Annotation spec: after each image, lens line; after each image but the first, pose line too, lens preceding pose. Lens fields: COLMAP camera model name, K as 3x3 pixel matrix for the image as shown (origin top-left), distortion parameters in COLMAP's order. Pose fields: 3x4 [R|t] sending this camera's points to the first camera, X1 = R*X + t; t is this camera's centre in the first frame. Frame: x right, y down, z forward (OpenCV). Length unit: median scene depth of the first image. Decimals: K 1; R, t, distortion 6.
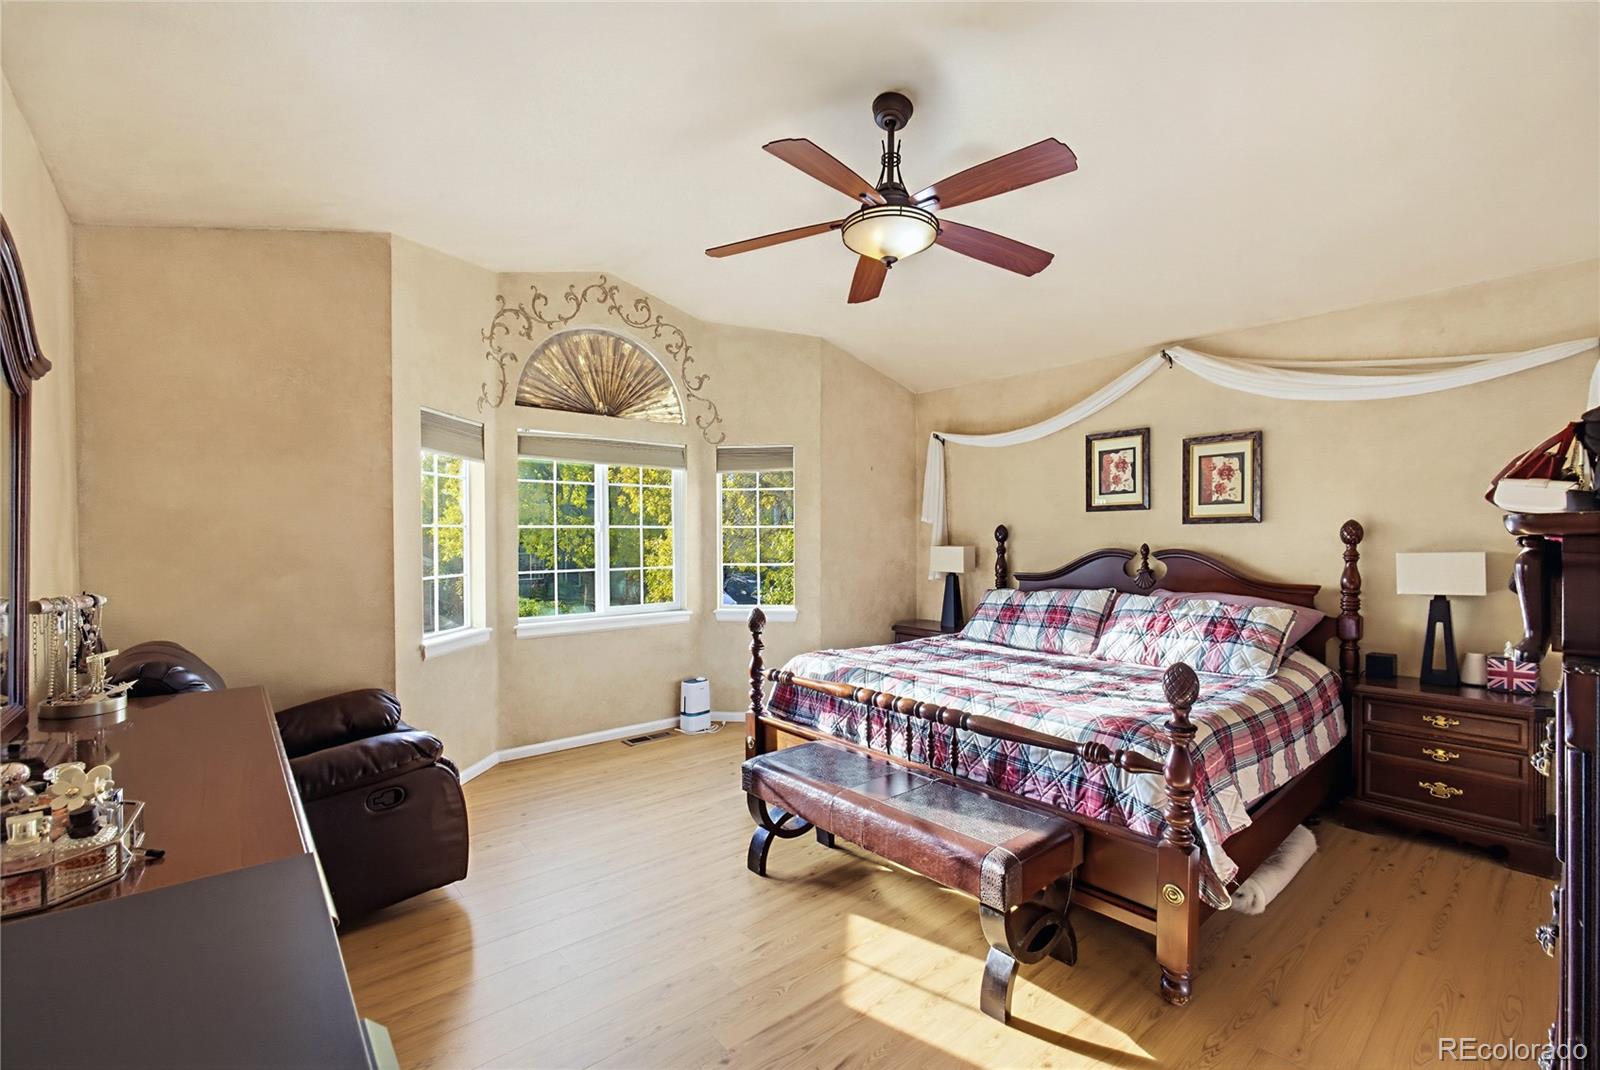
lens RADIAL K [[673.9, 0, 796.6], [0, 673.9, 529.8], [0, 0, 1]] dist [-0.010300, 0.000253]
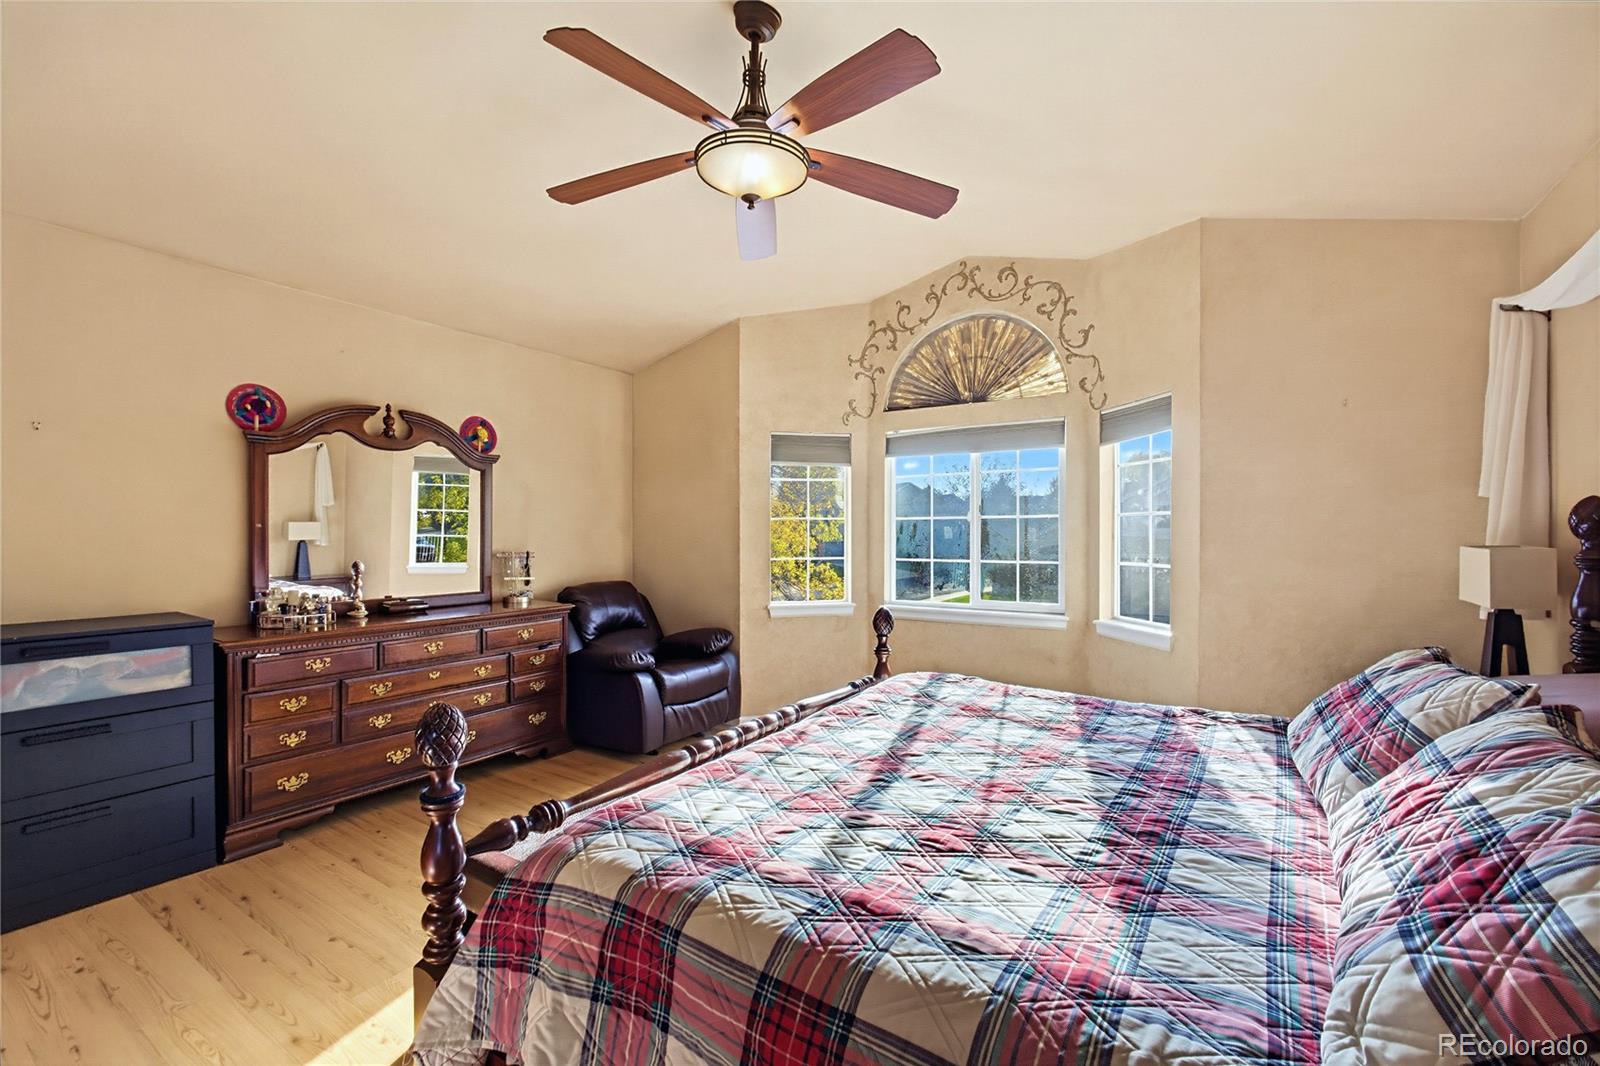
lens RADIAL K [[673.9, 0, 796.6], [0, 673.9, 527.8], [0, 0, 1]] dist [-0.010300, 0.000253]
pose [[0.302434, -0.003763, -0.953163, 0.579903], [0.004973, 0.999985, -0.002370, 0.012286], [0.953157, -0.004023, 0.302448, 0.475154]]
